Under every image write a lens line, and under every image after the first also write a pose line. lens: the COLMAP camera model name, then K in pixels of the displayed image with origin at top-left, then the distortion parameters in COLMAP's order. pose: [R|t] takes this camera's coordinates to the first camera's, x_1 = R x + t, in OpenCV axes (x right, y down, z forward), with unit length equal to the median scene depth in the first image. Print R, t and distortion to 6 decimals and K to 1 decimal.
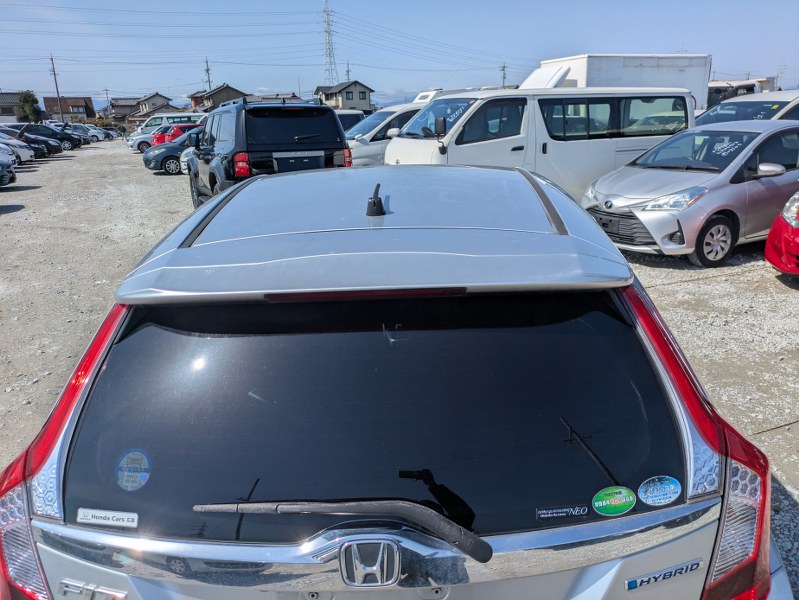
lens RADIAL K [[599.3, 0, 408.1], [0, 599.3, 301.4], [0, 0, 1]] dist [0.007103, -0.007739]
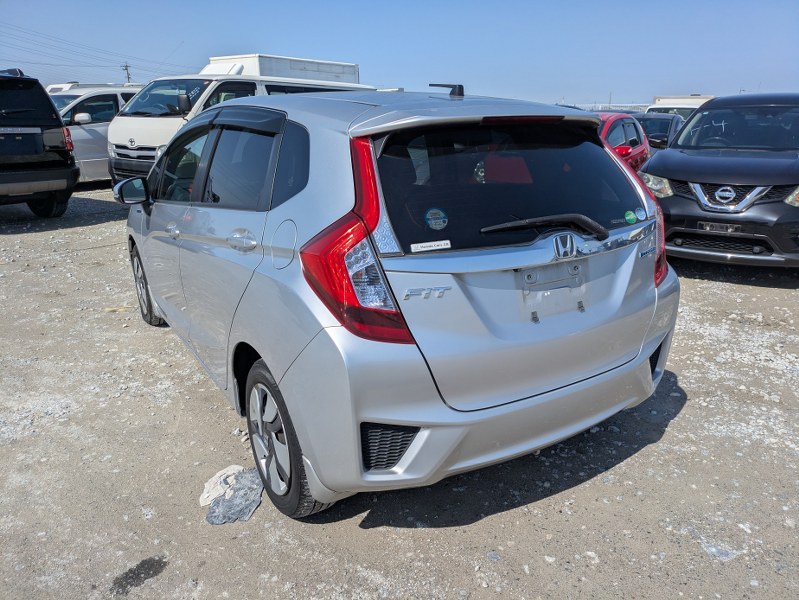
lens RADIAL K [[599.3, 0, 408.1], [0, 599.3, 301.4], [0, 0, 1]] dist [0.007103, -0.007739]
pose [[0.845165, -0.125970, 0.519450, -0.213430], [0.130805, 0.991026, 0.027505, 0.067856], [-0.518253, 0.044701, 0.854058, -0.057627]]
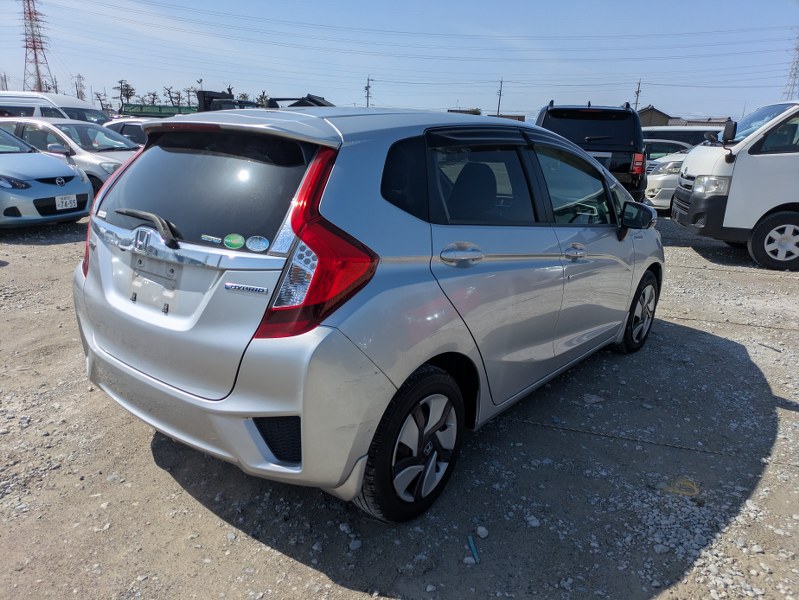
lens RADIAL K [[573.4, 0, 398.6], [0, 573.4, 293.1], [0, 0, 1]] dist [0.049062, 0.000437]
pose [[0.788507, 0.221472, -0.573765, 0.260254], [-0.239861, 0.969778, 0.044699, 0.041654], [0.566324, 0.102379, 0.817799, -0.020678]]
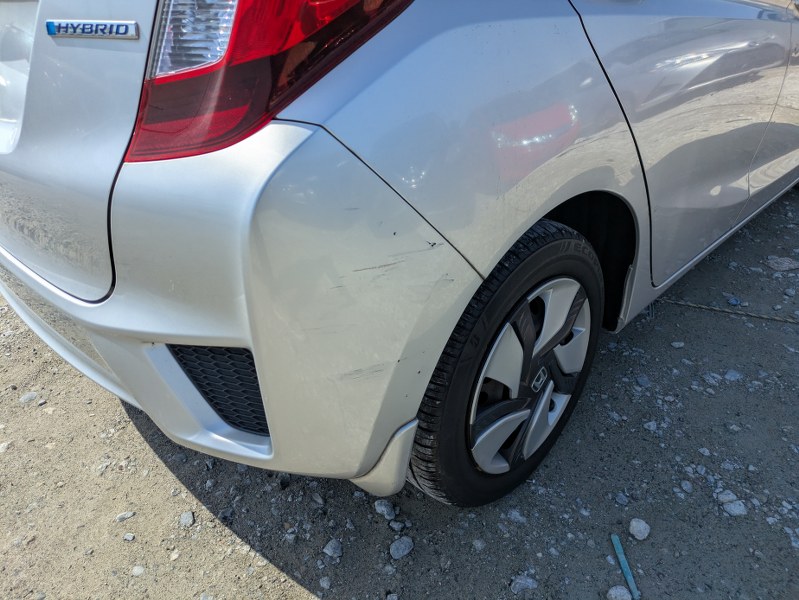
lens RADIAL K [[600.4, 0, 392.3], [0, 600.4, 288.6], [0, 0, 1]] dist [0.014672, -0.001667]
pose [[0.717664, 0.360459, -0.595841, 0.175081], [-0.205283, 0.927099, 0.313602, 0.065165], [0.665445, -0.102745, 0.739342, 0.101623]]
